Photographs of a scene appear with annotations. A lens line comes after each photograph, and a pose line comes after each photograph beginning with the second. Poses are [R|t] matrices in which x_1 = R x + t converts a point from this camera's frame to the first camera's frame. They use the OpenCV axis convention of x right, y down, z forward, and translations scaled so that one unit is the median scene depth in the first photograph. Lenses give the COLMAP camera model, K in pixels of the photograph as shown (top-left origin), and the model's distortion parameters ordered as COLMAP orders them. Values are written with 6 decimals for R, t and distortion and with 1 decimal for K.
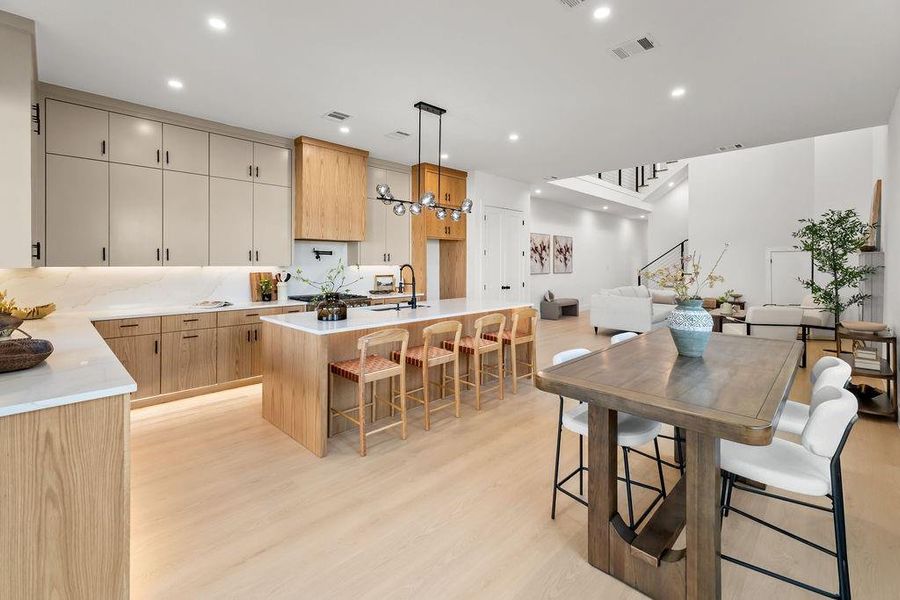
lens RADIAL K [[384.4, 0, 431.5], [0, 384.4, 266.5], [0, 0, 1]] dist [0.020417, -0.000072]
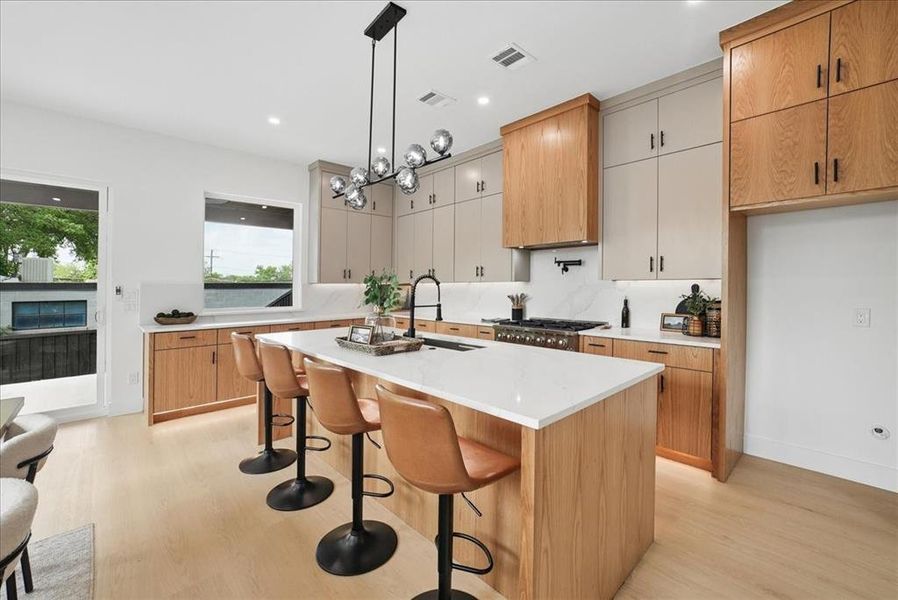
lens RADIAL K [[367.7, 0, 453.4], [0, 367.7, 288.0], [0, 0, 1]] dist [-0.037044, 0.013215]
pose [[-0.014703, 0.004223, -0.999883, 0.422352], [-0.001249, 0.999990, 0.004242, 0.008469], [0.999891, 0.001312, -0.014697, 0.792154]]
